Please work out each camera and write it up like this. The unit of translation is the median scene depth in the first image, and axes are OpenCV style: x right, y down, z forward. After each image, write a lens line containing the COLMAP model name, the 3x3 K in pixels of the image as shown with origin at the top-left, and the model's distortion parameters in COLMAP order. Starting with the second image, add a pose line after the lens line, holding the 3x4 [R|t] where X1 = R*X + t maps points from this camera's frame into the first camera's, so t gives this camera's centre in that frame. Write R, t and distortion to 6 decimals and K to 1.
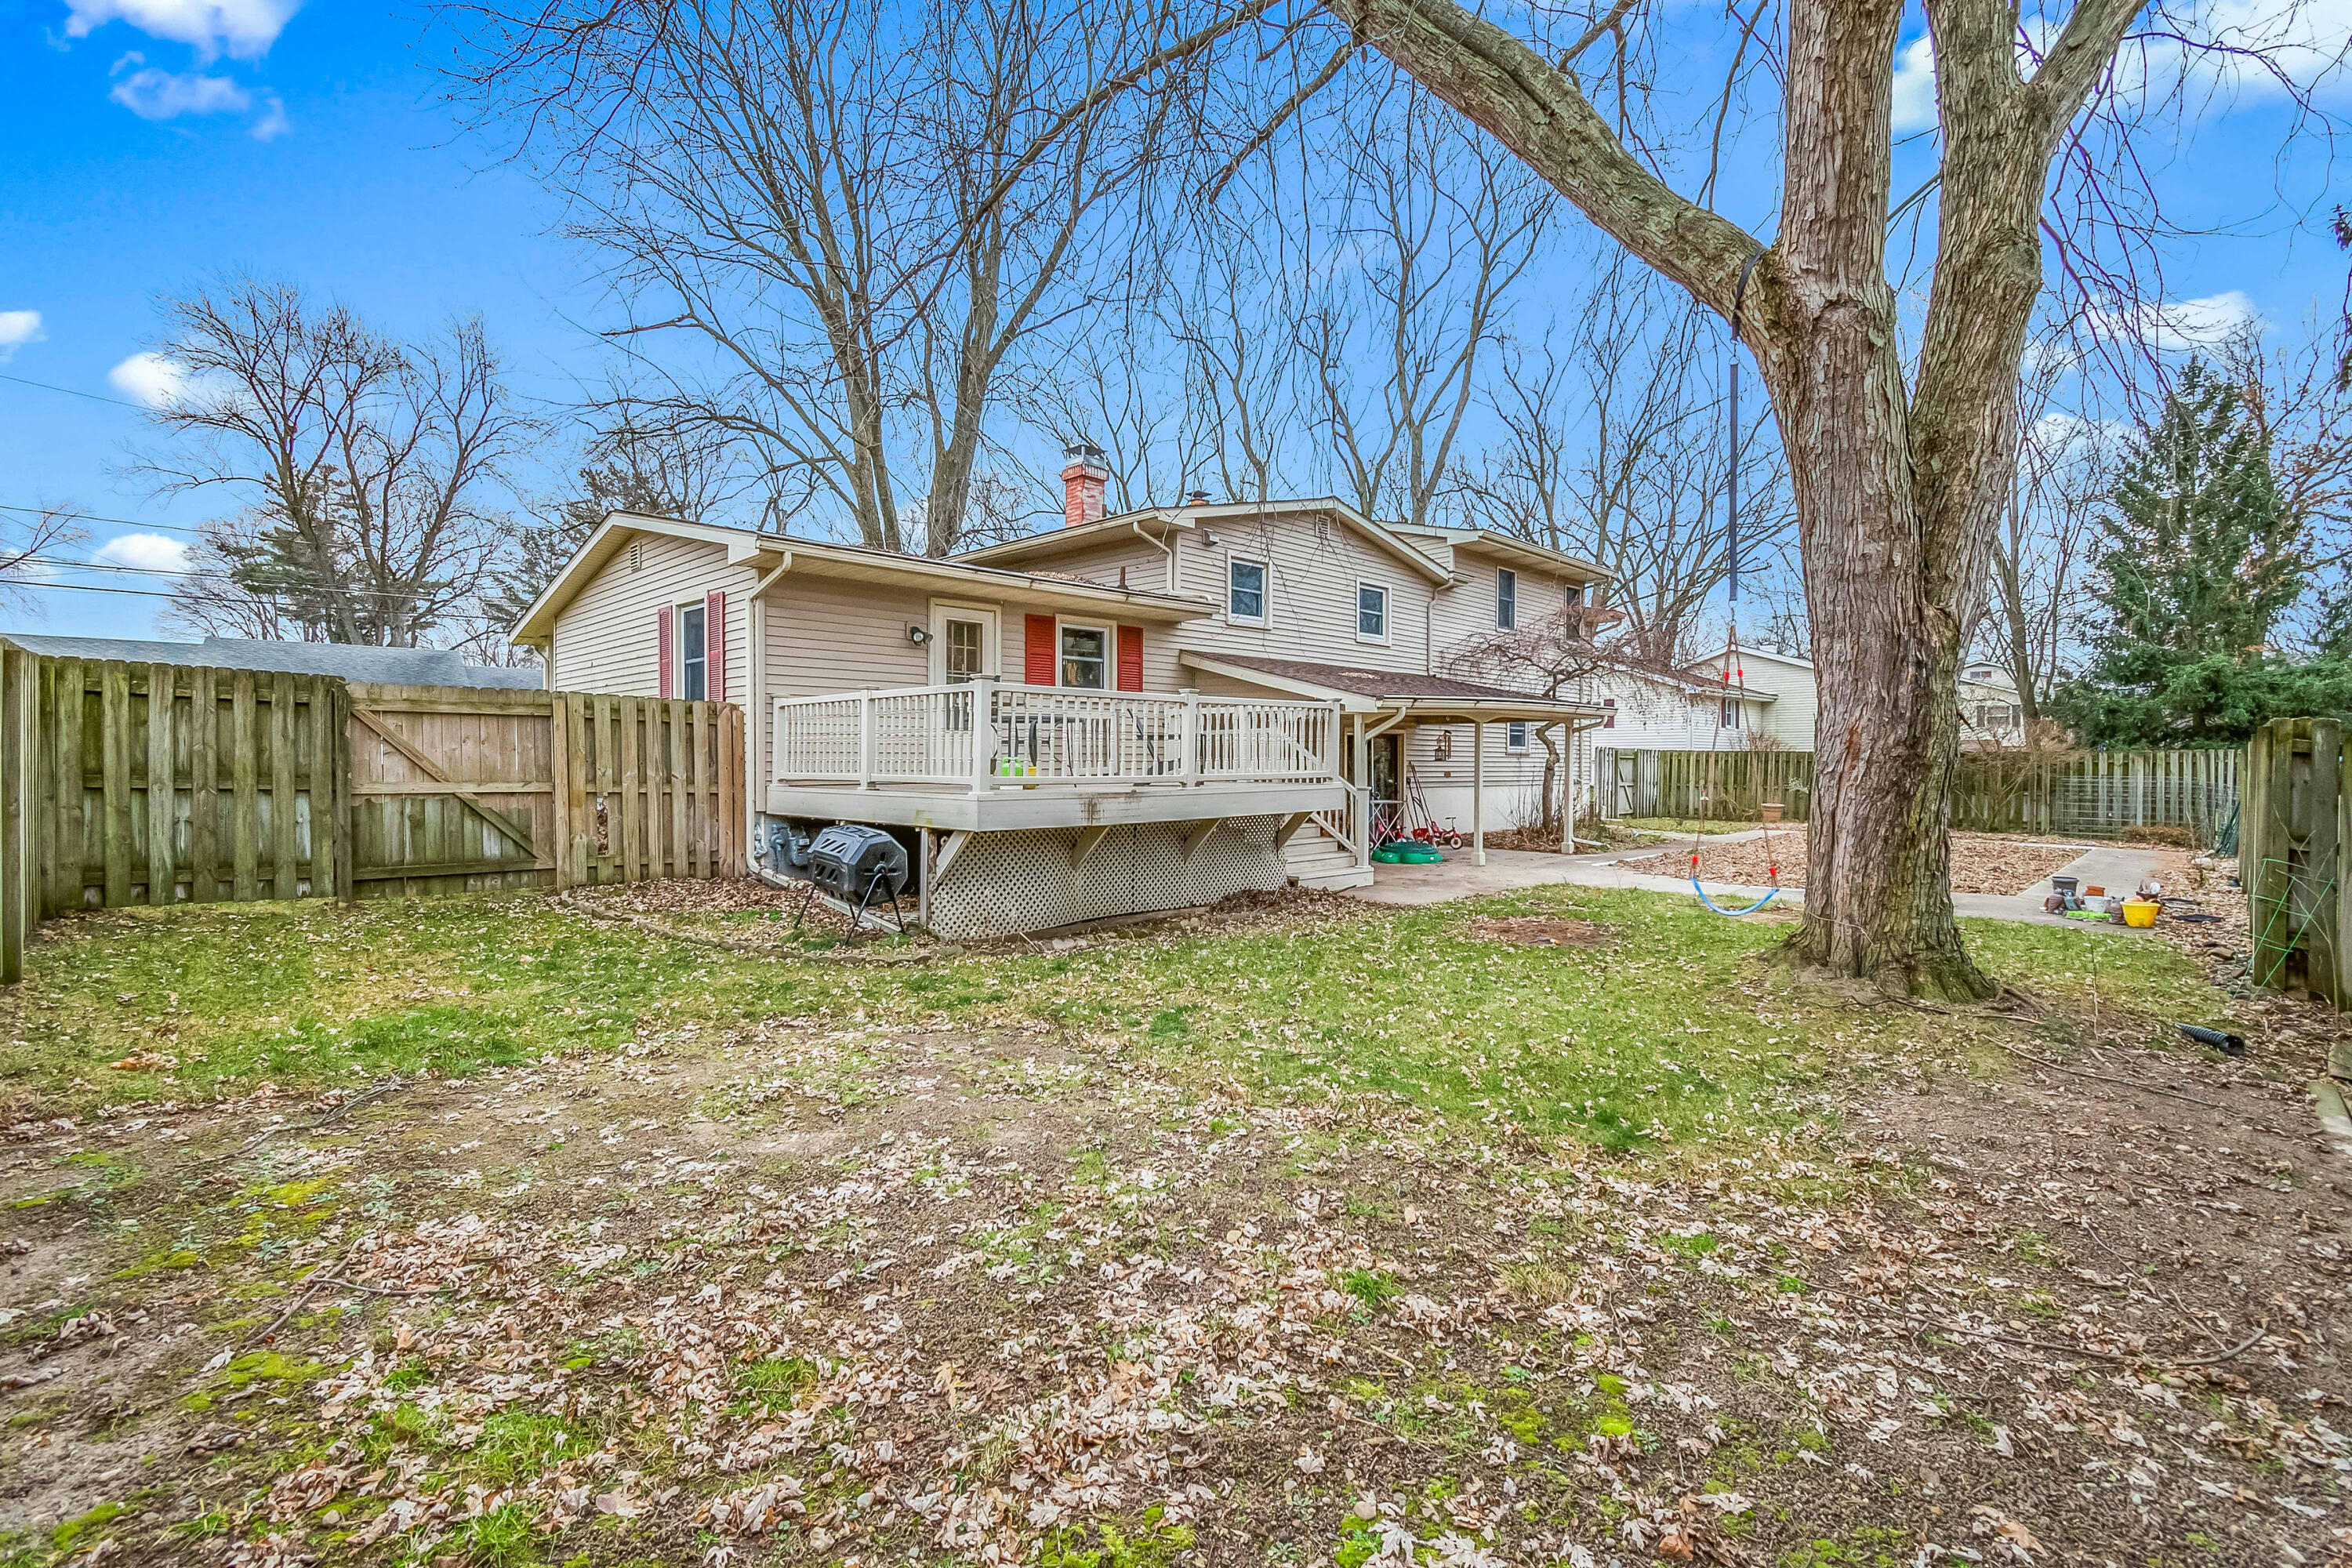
lens RADIAL K [[1046.2, 0, 1176.1], [0, 1046.2, 767.2], [0, 0, 1]] dist [0.005363, -0.004862]
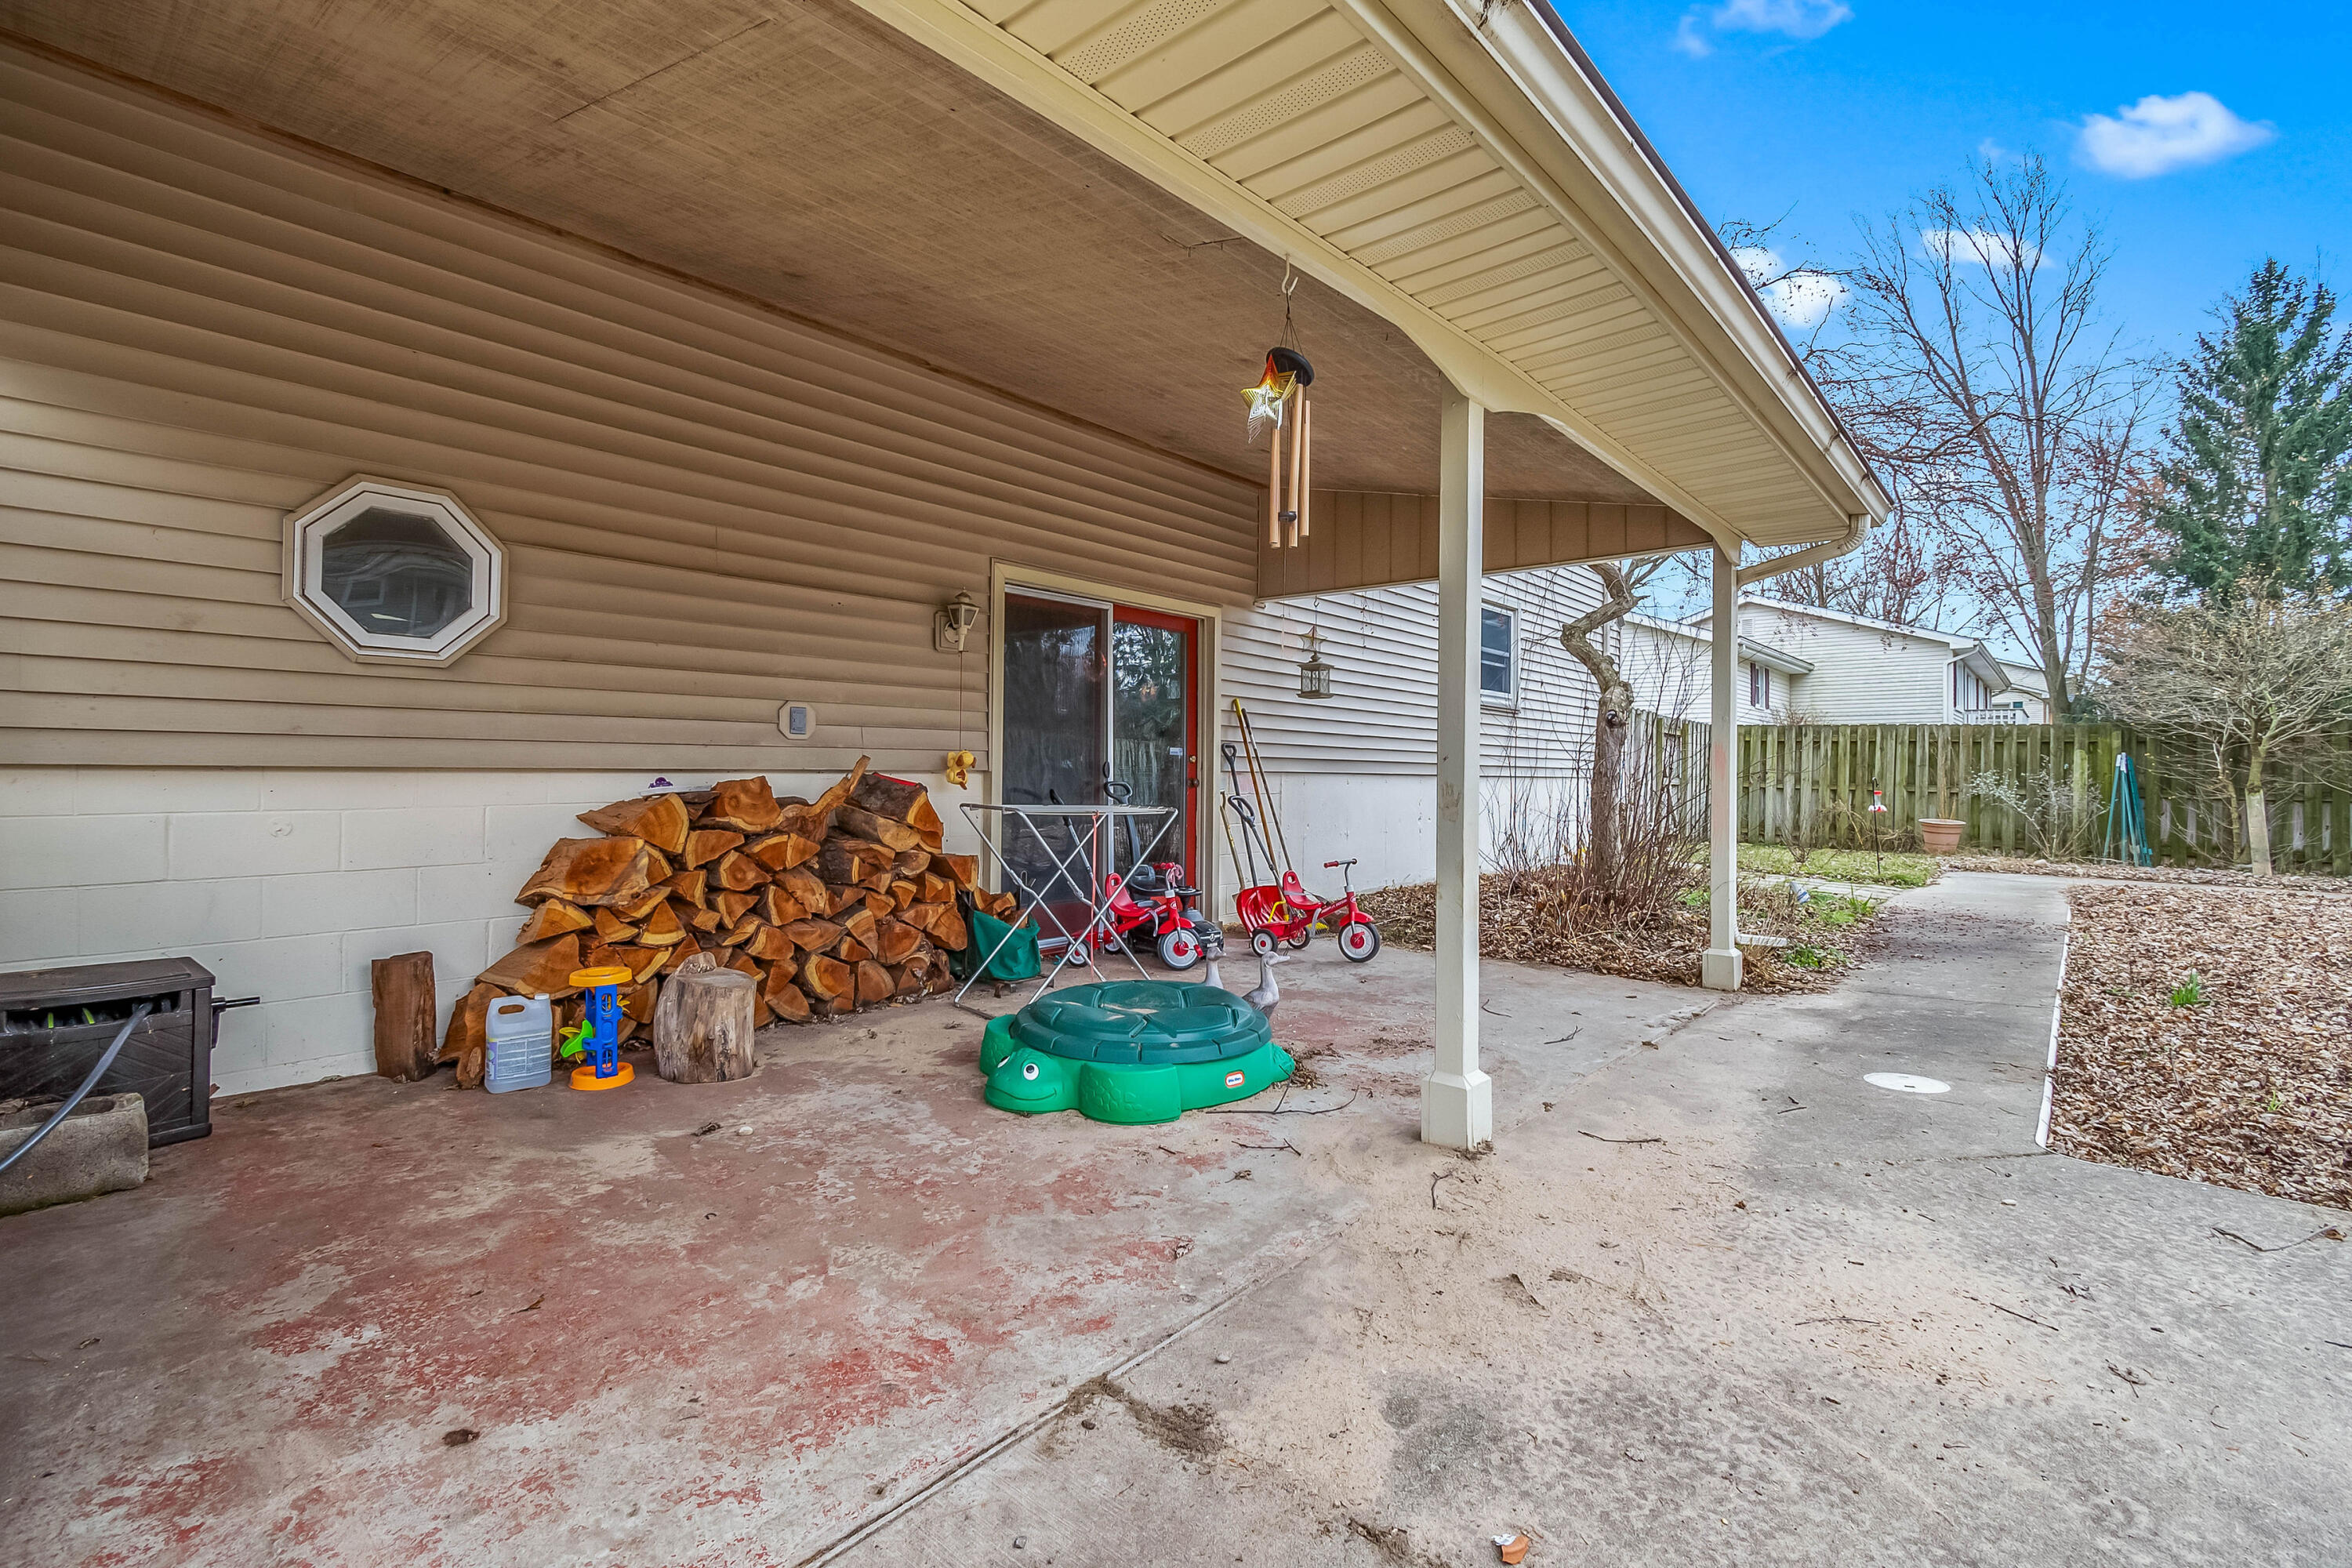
lens RADIAL K [[1046.2, 0, 1176.1], [0, 1046.2, 767.2], [0, 0, 1]] dist [0.005363, -0.004862]
pose [[0.996693, 0.008846, 0.080782, 0.182847], [-0.008145, 0.999926, -0.009003, 0.021958], [-0.080856, 0.008316, 0.996691, 0.673528]]
